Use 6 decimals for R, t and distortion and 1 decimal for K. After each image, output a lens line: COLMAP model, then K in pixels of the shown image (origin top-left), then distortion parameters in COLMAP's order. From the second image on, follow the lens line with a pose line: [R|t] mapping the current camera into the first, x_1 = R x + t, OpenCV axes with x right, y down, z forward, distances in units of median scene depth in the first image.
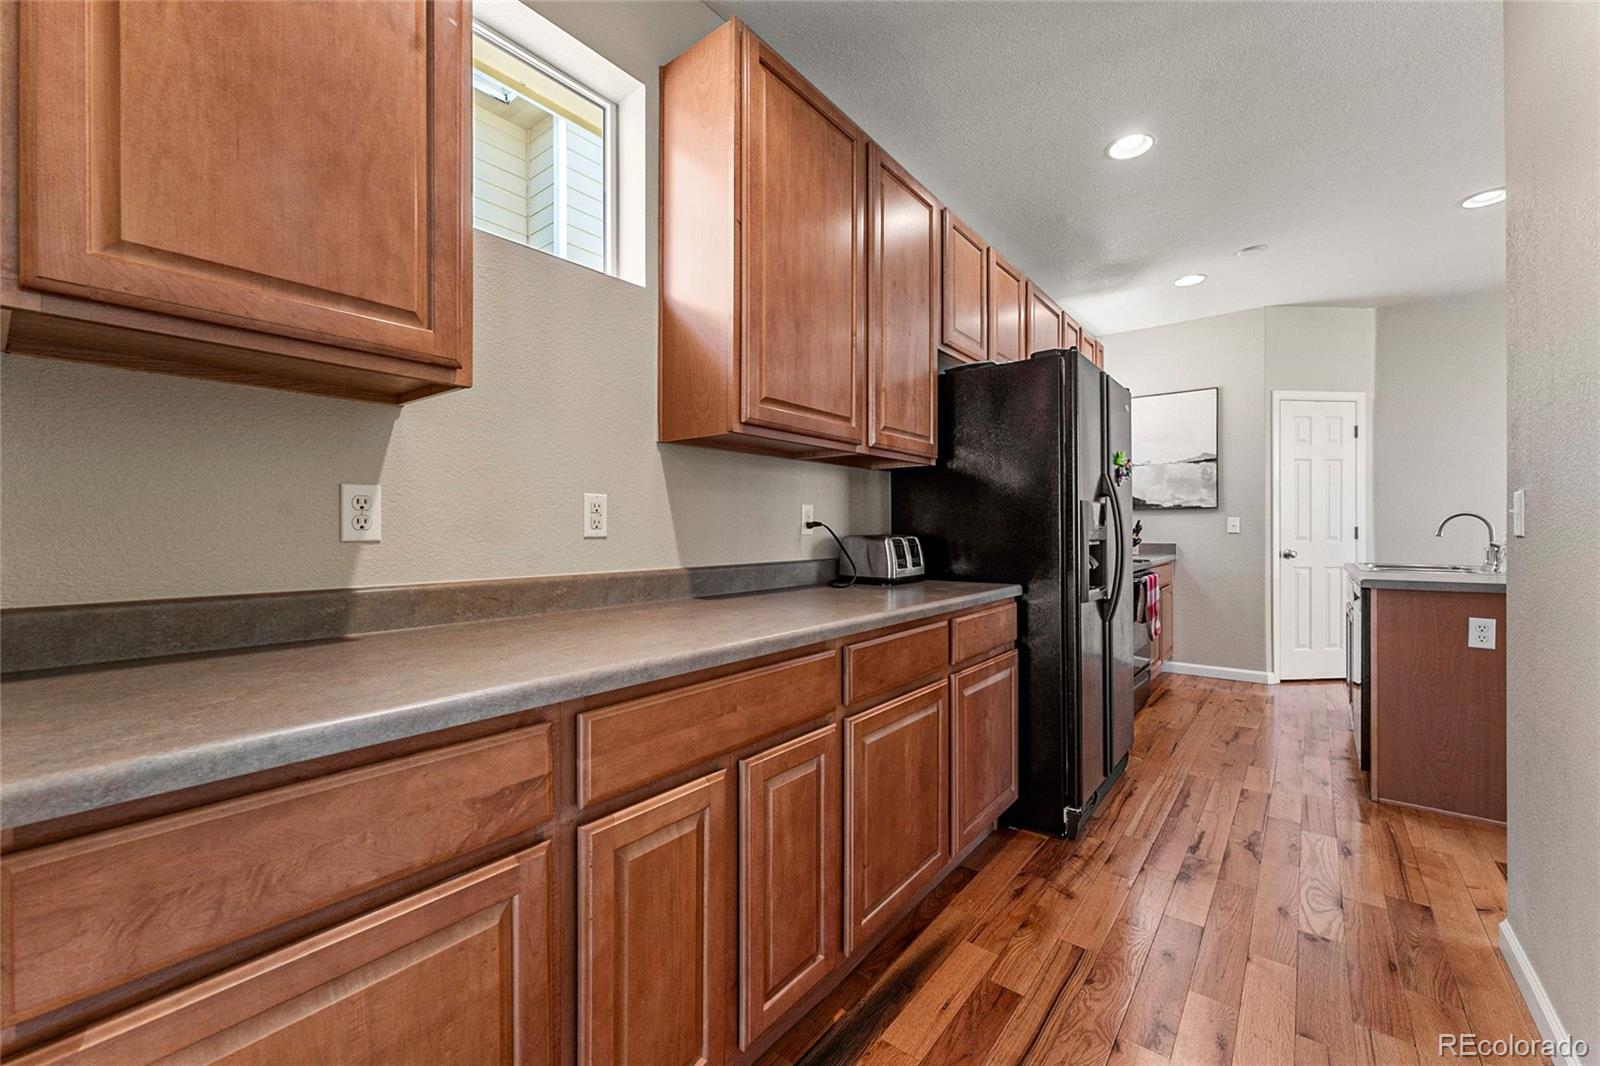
lens RADIAL K [[635.6, 0, 794.4], [0, 635.6, 528.2], [0, 0, 1]] dist [-0.000644, 0.000218]
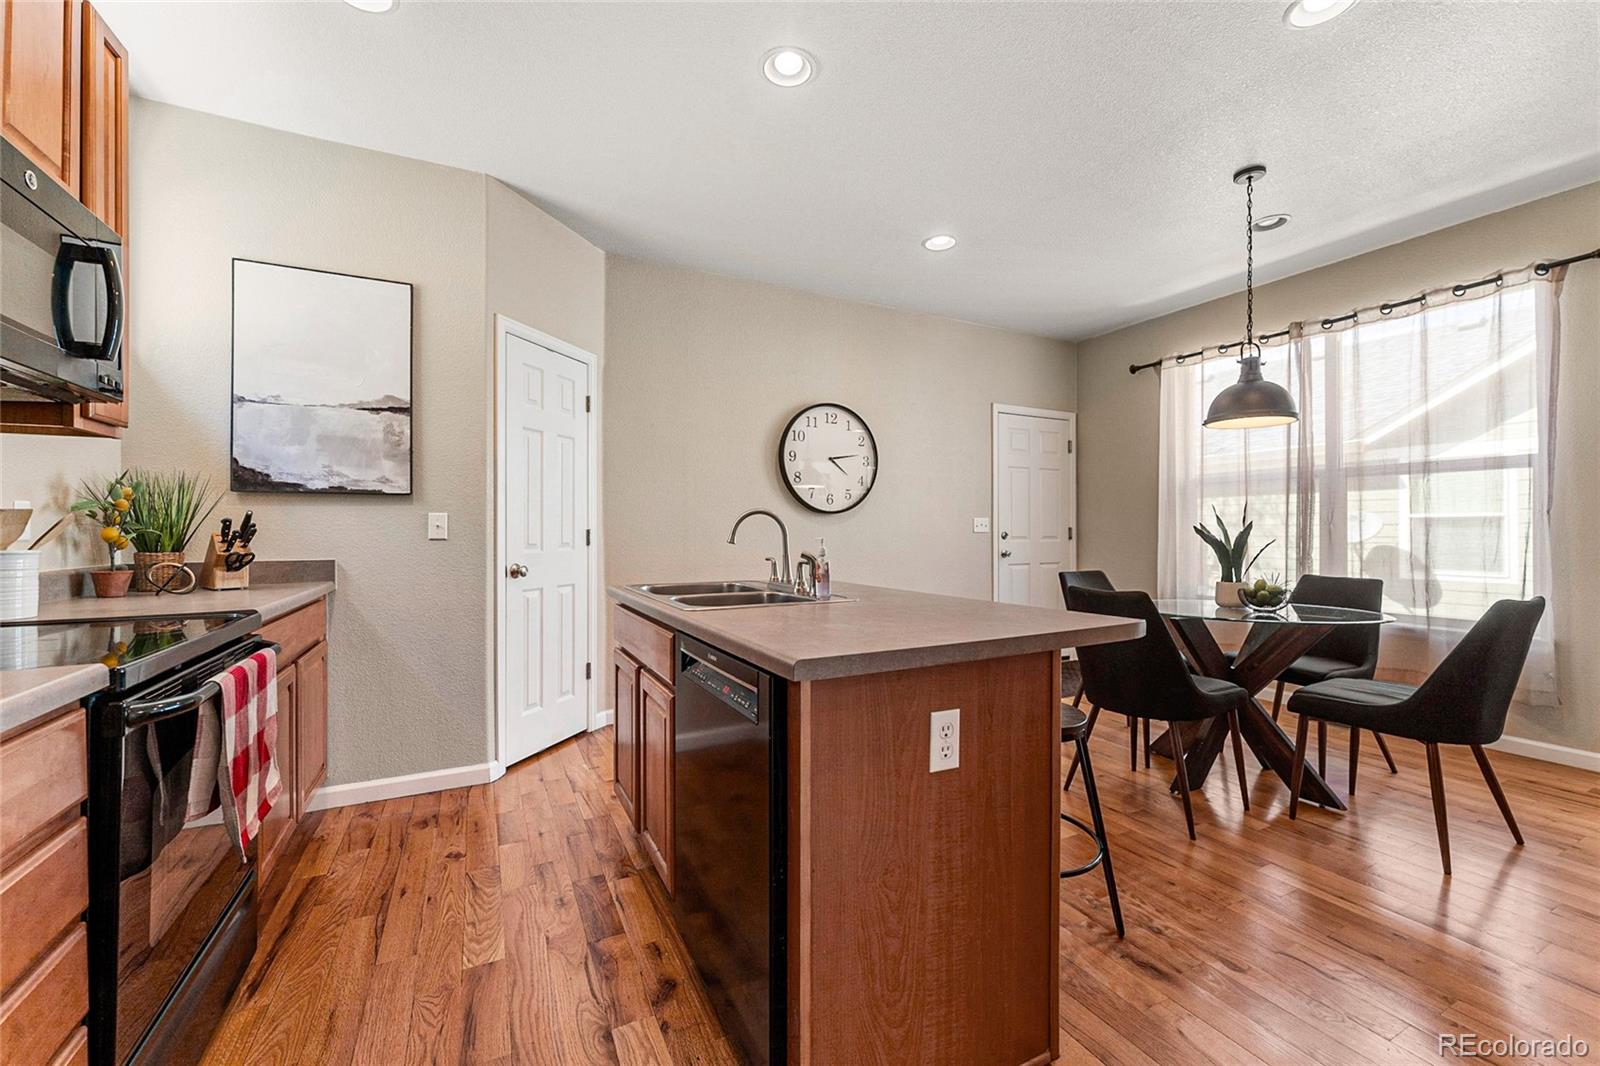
lens RADIAL K [[635.6, 0, 793.0], [0, 635.6, 530.5], [0, 0, 1]] dist [-0.000644, 0.000218]
pose [[0.411250, 0.001762, 0.911521, 0.292564], [-0.001861, 0.999998, -0.001094, -0.000317], [-0.911521, -0.001247, 0.411252, 0.462226]]
